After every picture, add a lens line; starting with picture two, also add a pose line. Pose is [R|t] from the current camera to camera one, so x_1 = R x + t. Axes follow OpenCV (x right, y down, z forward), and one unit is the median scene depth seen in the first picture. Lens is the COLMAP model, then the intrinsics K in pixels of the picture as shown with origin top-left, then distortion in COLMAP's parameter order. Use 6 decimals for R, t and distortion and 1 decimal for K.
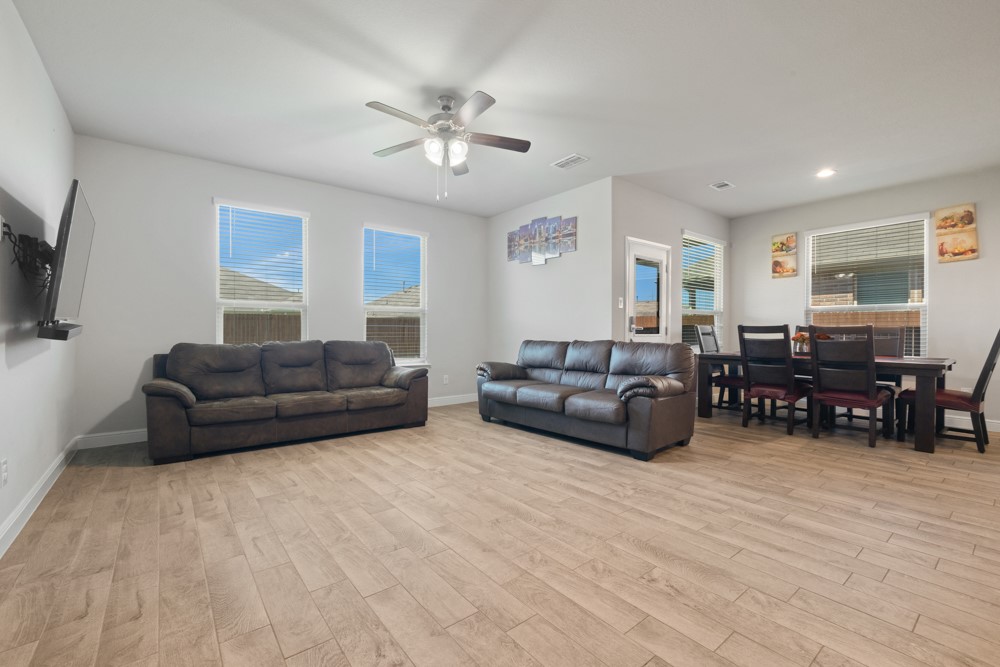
lens RADIAL K [[427.4, 0, 500.0], [0, 427.4, 333.5], [0, 0, 1]] dist [-0.006121, -0.000904]
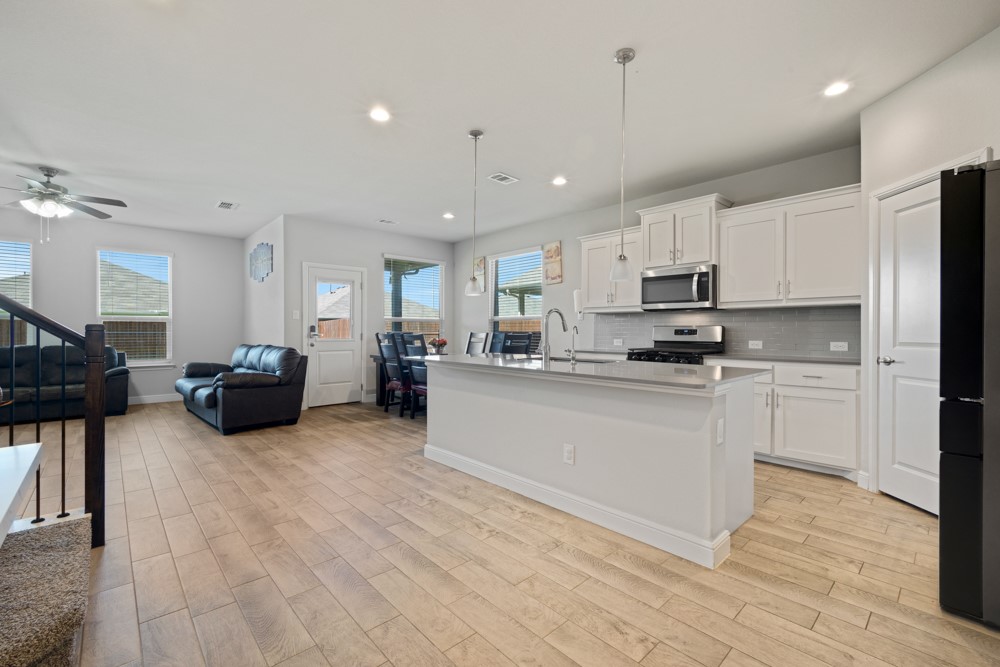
lens RADIAL K [[427.4, 0, 500.0], [0, 427.4, 333.5], [0, 0, 1]] dist [-0.006121, -0.000904]
pose [[0.996358, 0.001754, 0.085252, 1.211513], [-0.001300, 0.999985, -0.005373, -0.016141], [-0.085260, 0.005242, 0.996345, -0.452801]]
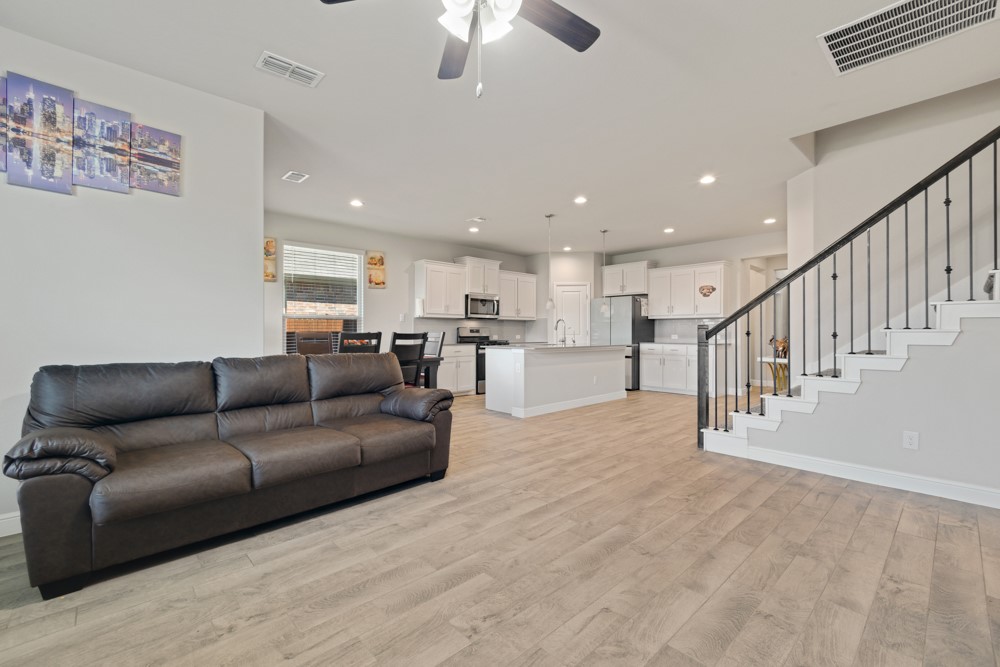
lens RADIAL K [[427.4, 0, 500.0], [0, 427.4, 333.5], [0, 0, 1]] dist [-0.006121, -0.000904]
pose [[-0.073796, -0.003329, 0.997268, -0.663299], [0.007226, 0.999966, 0.003873, -0.025173], [-0.997247, 0.007492, -0.073769, 1.030100]]
